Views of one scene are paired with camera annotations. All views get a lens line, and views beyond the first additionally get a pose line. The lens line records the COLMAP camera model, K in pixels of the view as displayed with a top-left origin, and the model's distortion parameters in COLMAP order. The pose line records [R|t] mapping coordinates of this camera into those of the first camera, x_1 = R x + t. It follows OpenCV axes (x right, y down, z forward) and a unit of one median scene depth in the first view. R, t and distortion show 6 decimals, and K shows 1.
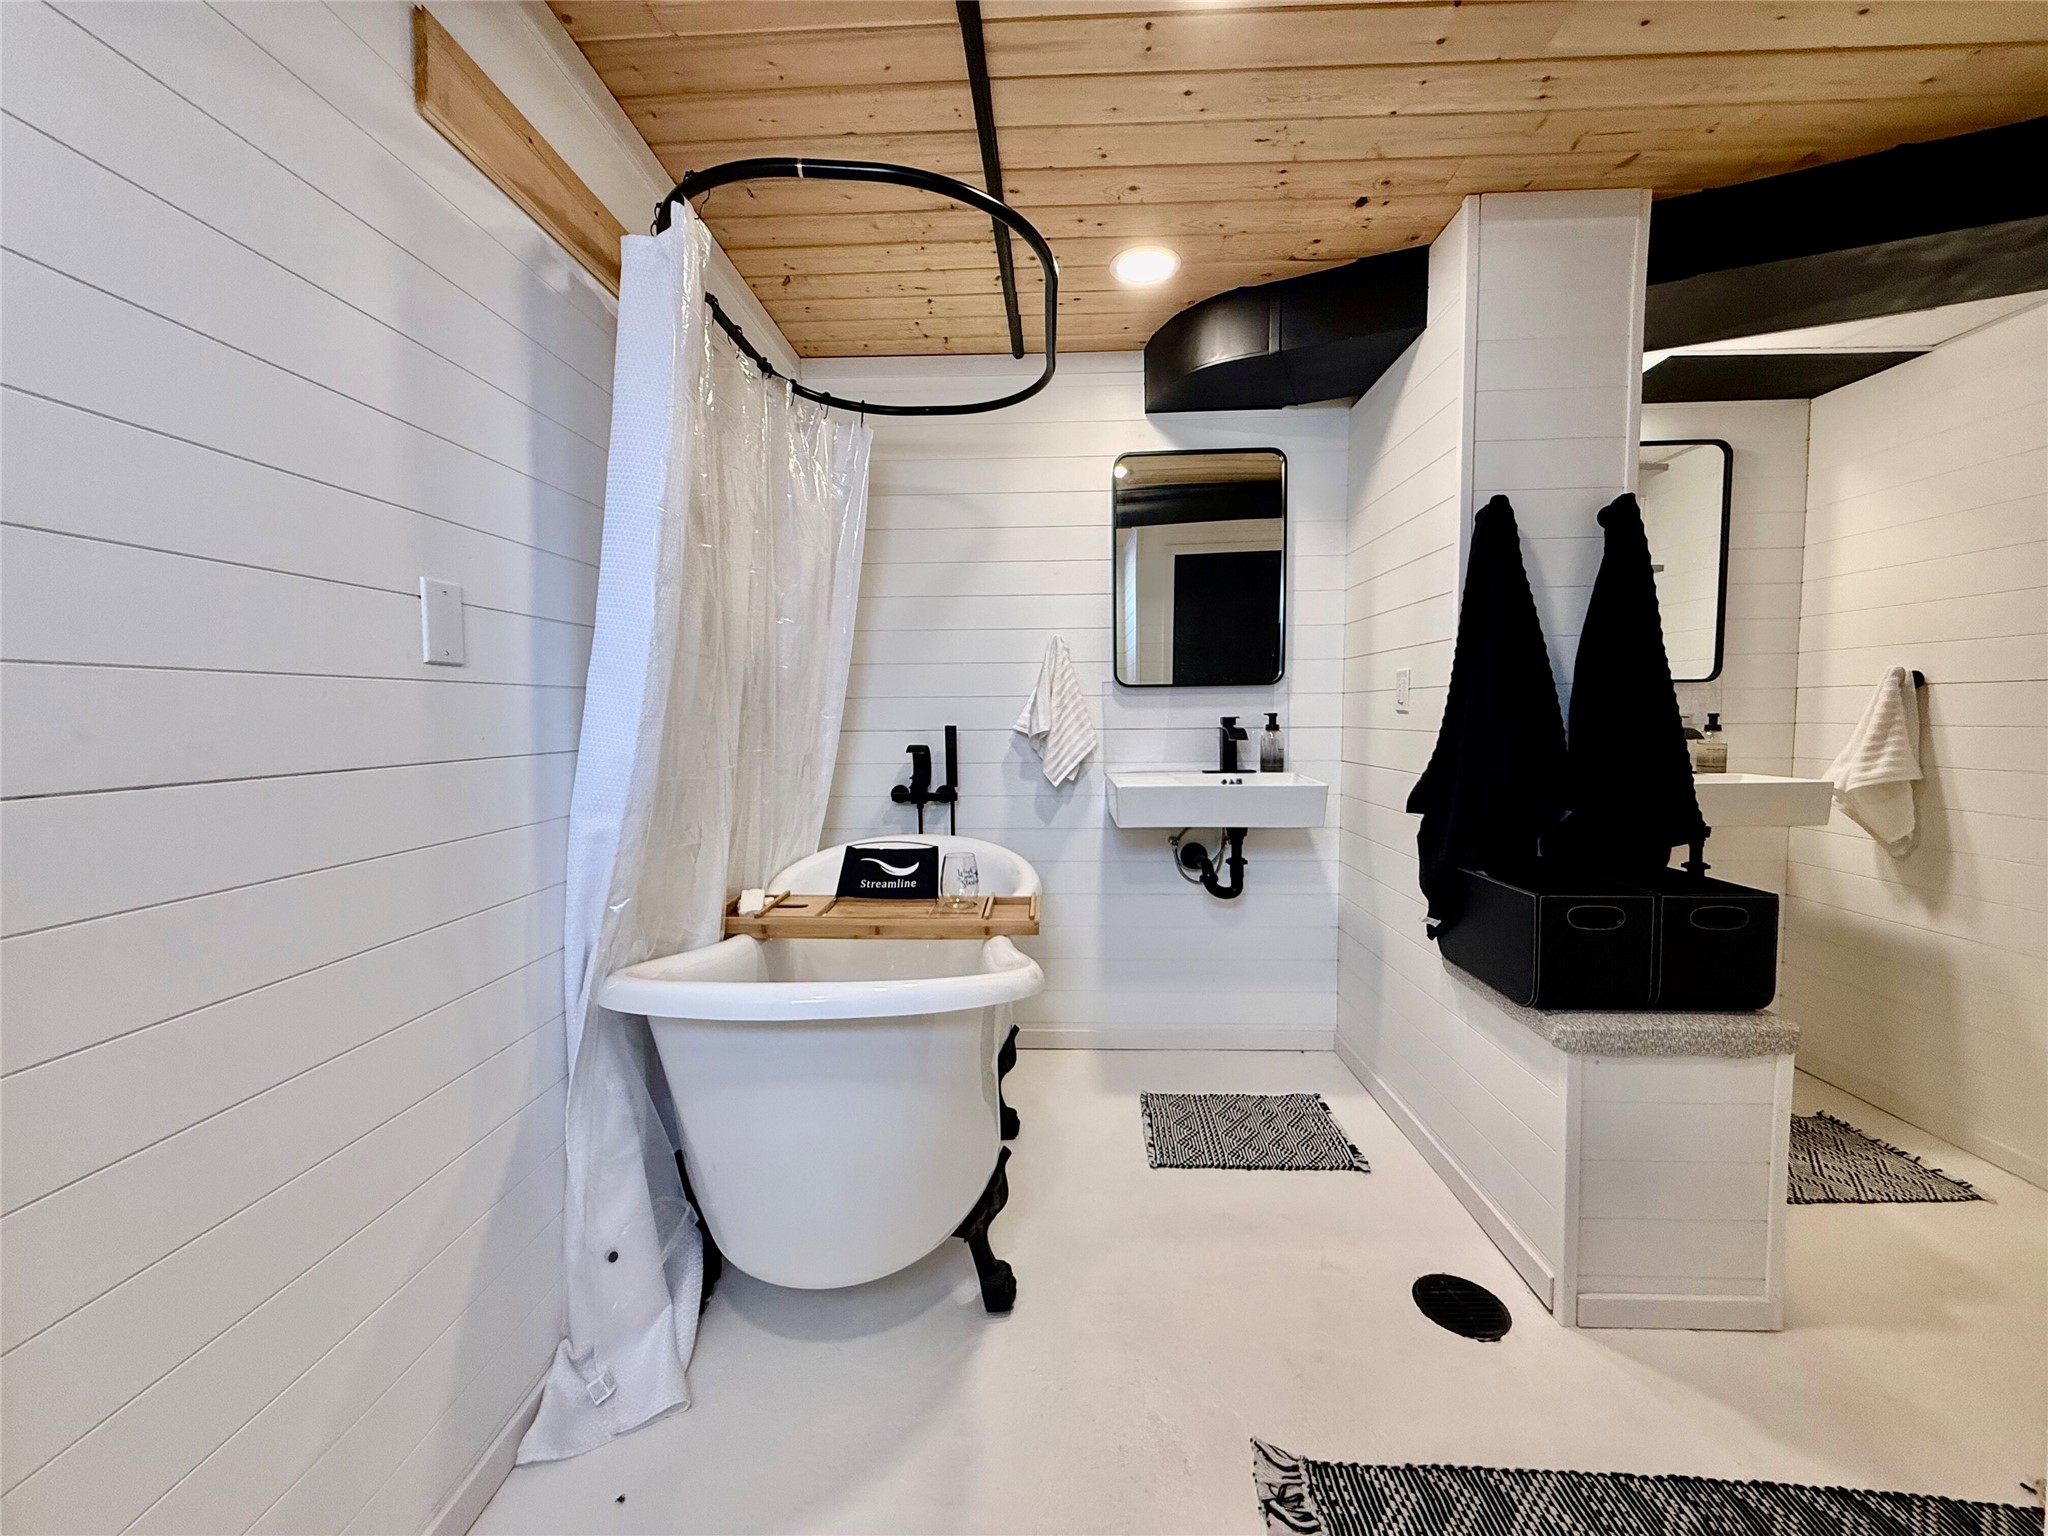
lens RADIAL K [[815.9, 0, 1023.5], [0, 815.9, 767.1], [0, 0, 1]] dist [0.000210, -0.000074]
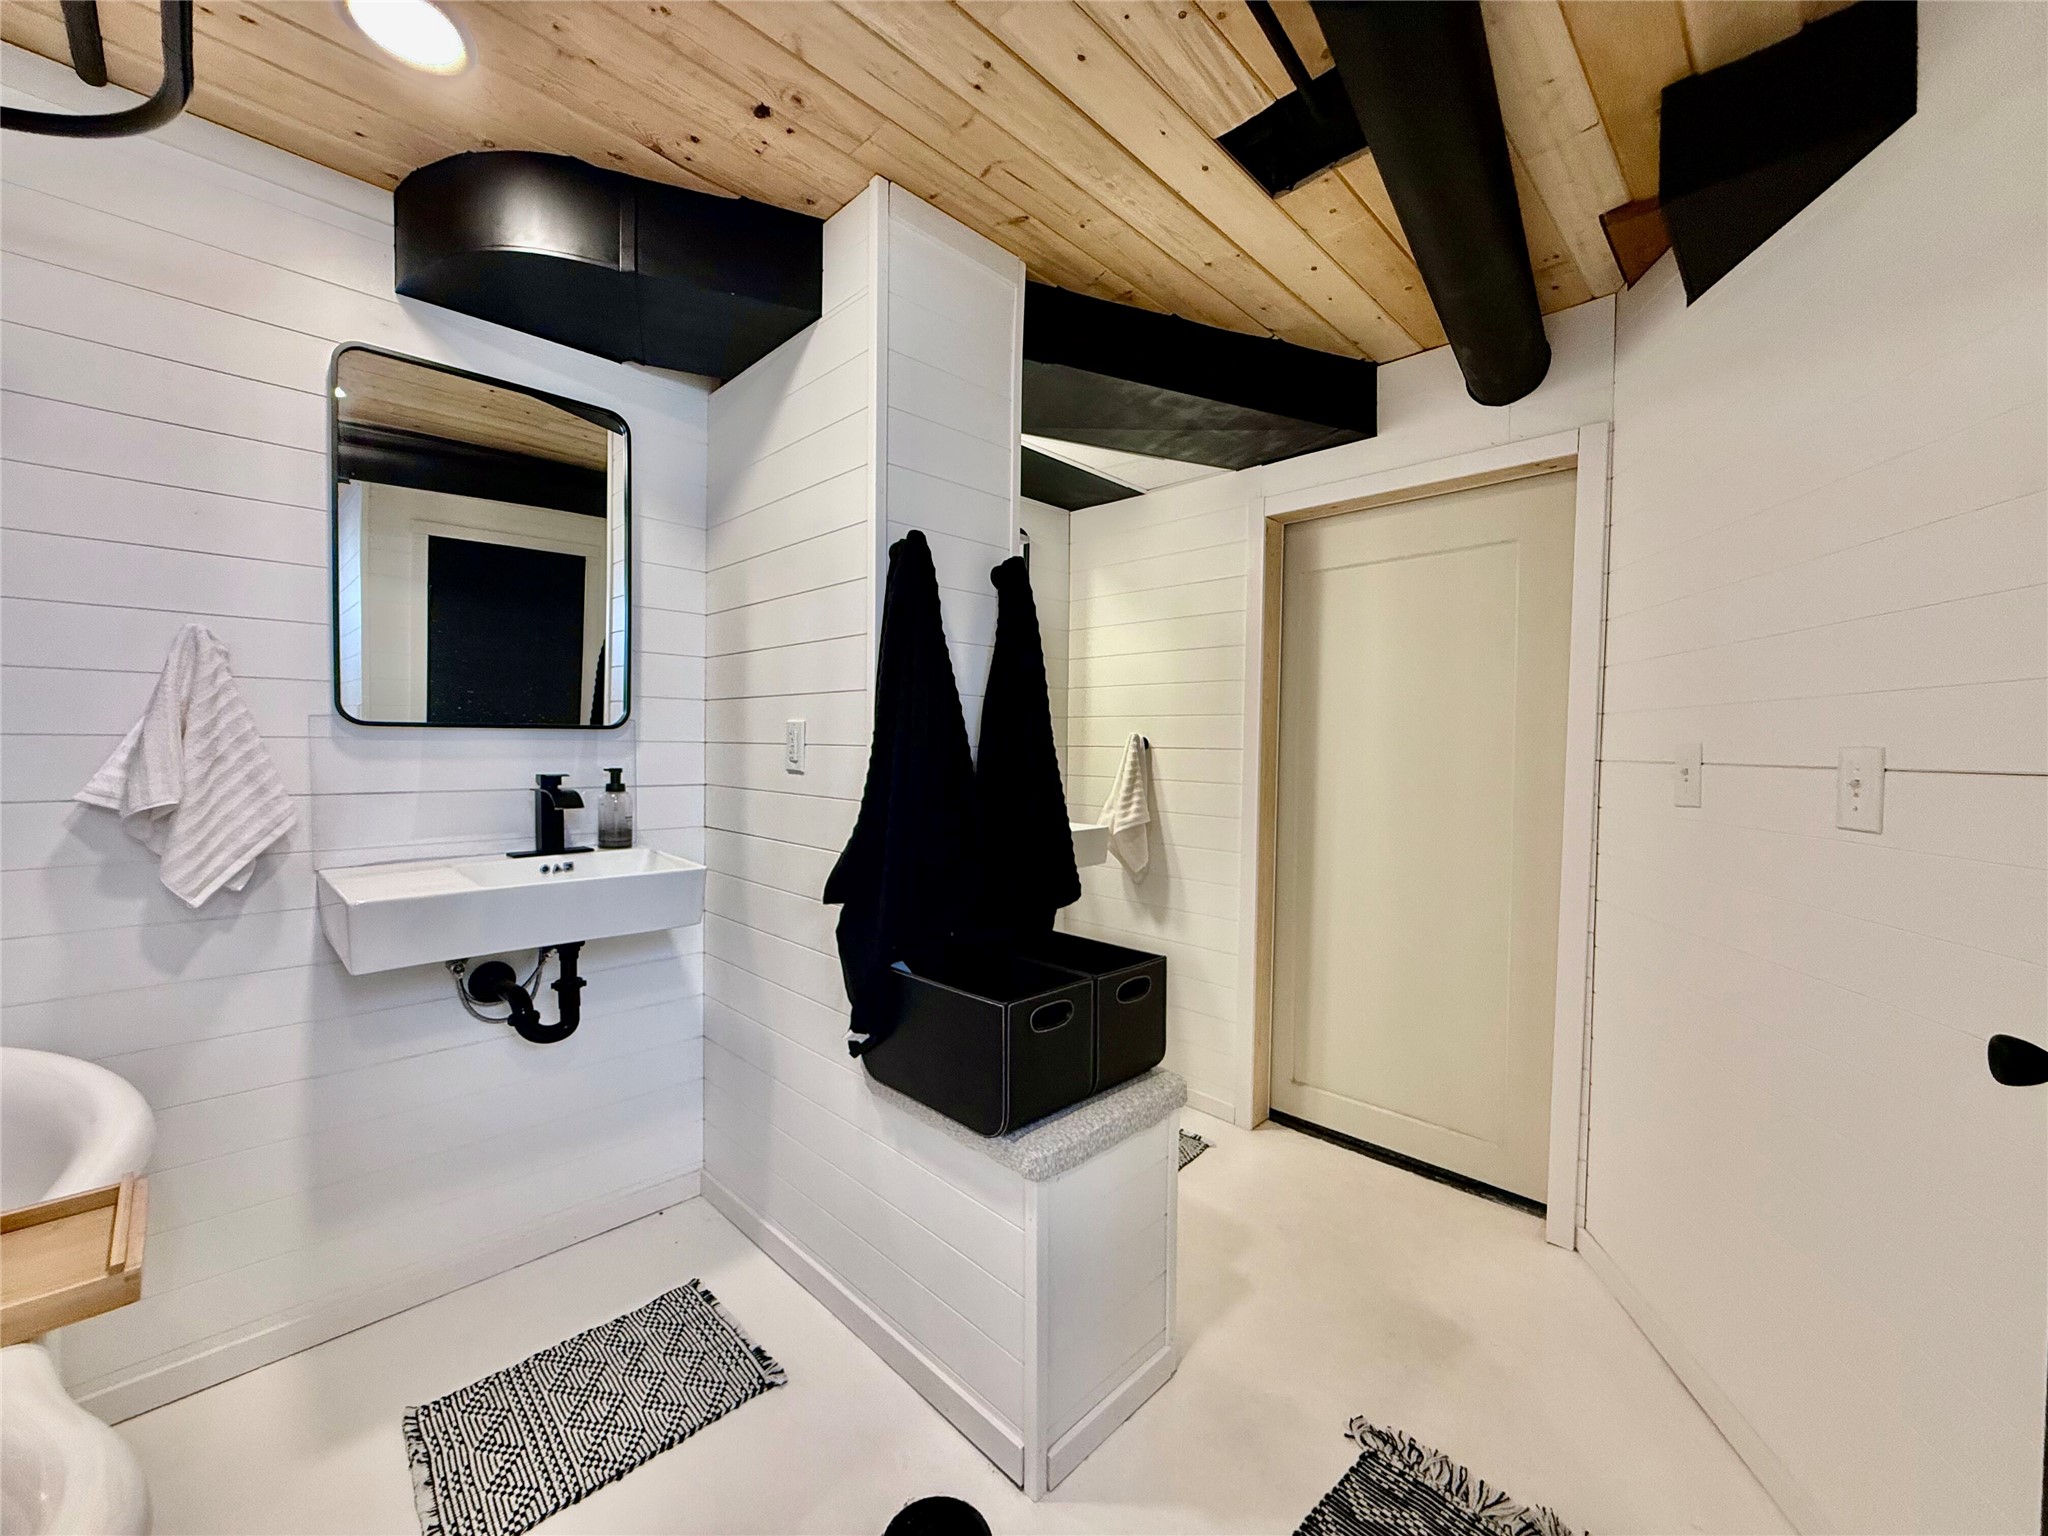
lens RADIAL K [[815.9, 0, 1023.5], [0, 815.9, 767.1], [0, 0, 1]] dist [0.000210, -0.000074]
pose [[0.675235, -0.002134, 0.737599, 0.012979], [0.029351, 0.999282, -0.023978, -0.045133], [-0.737018, 0.037840, 0.674813, 0.269965]]
